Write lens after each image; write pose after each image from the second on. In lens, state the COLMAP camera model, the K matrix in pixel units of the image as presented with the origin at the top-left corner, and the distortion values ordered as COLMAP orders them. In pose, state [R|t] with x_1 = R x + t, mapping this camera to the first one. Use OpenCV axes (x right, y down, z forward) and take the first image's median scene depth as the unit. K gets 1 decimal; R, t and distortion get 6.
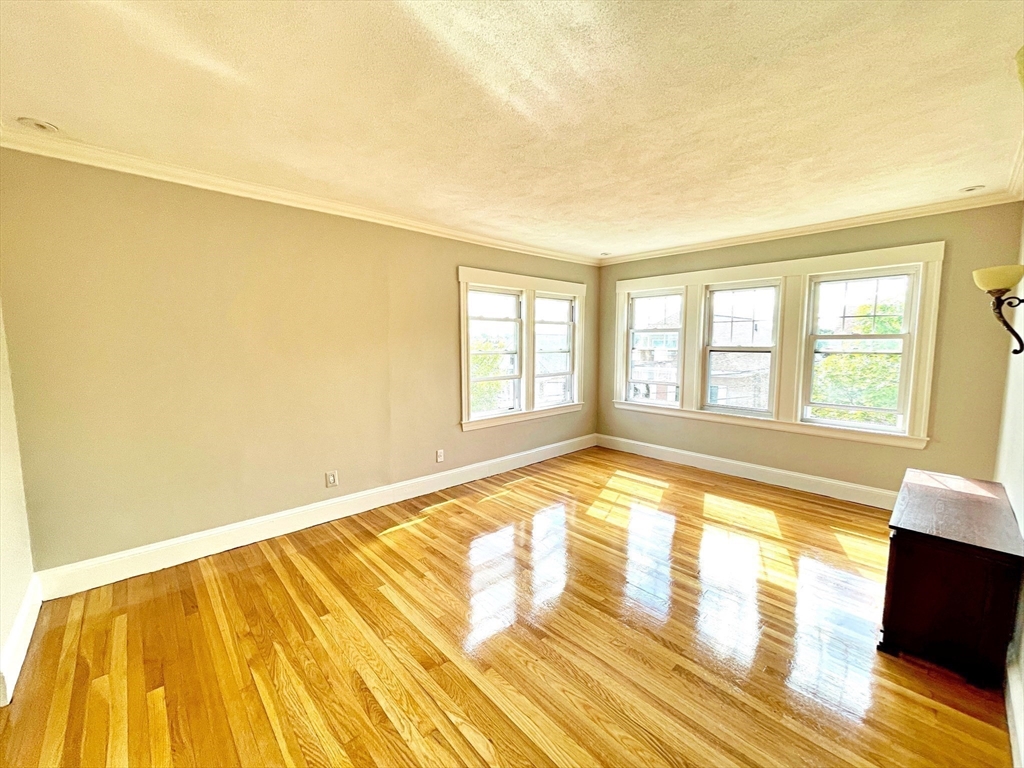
lens RADIAL K [[415.4, 0, 519.2], [0, 415.4, 387.1], [0, 0, 1]] dist [0.000644, 0.000864]
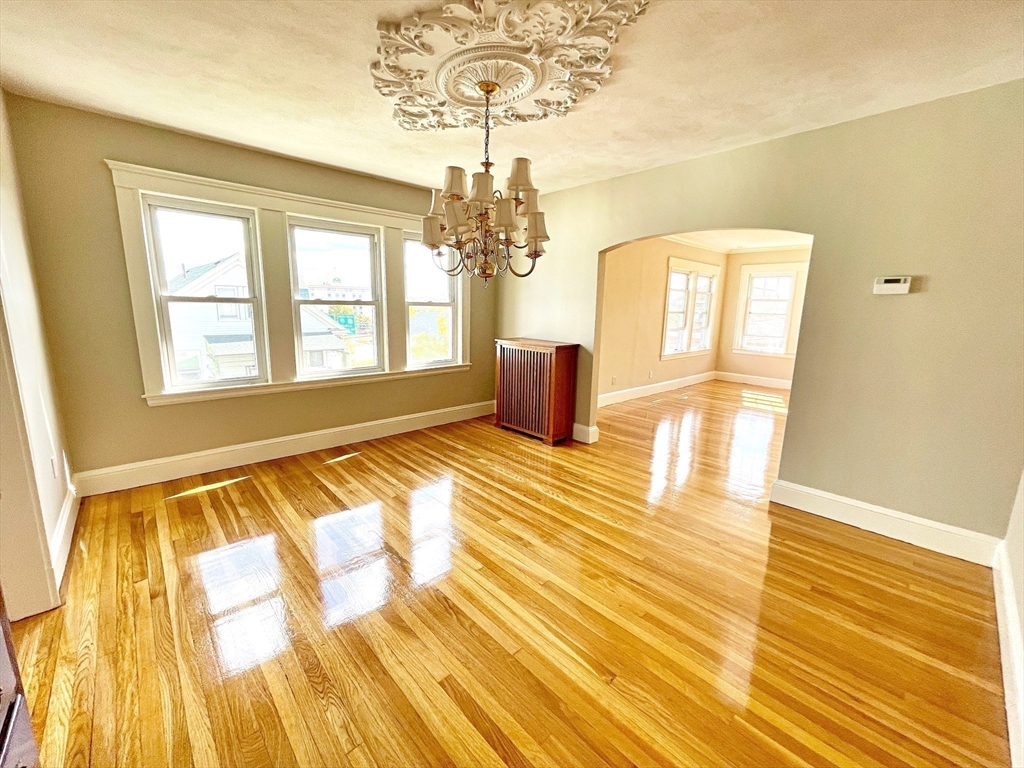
lens RADIAL K [[415.4, 0, 514.9], [0, 415.4, 384.0], [0, 0, 1]] dist [0.000644, 0.000864]
pose [[0.999640, 0.026833, -0.000083, -0.717757], [-0.026746, 0.996644, 0.077371, 0.091669], [0.002159, -0.077341, 0.997002, -0.634650]]
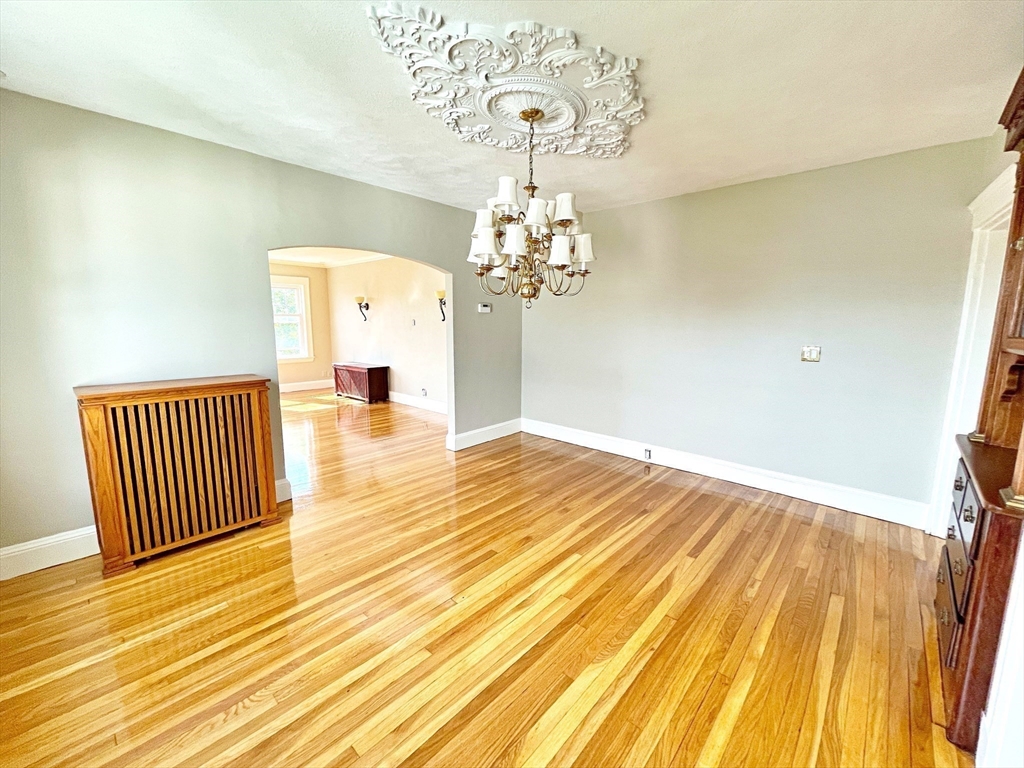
lens RADIAL K [[415.4, 0, 515.8], [0, 415.4, 380.6], [0, 0, 1]] dist [0.000644, 0.000864]
pose [[-0.079719, -0.138033, 0.987214, -1.322880], [0.101133, 0.984136, 0.145769, 0.019662], [-0.991674, 0.111460, -0.064494, -0.010237]]
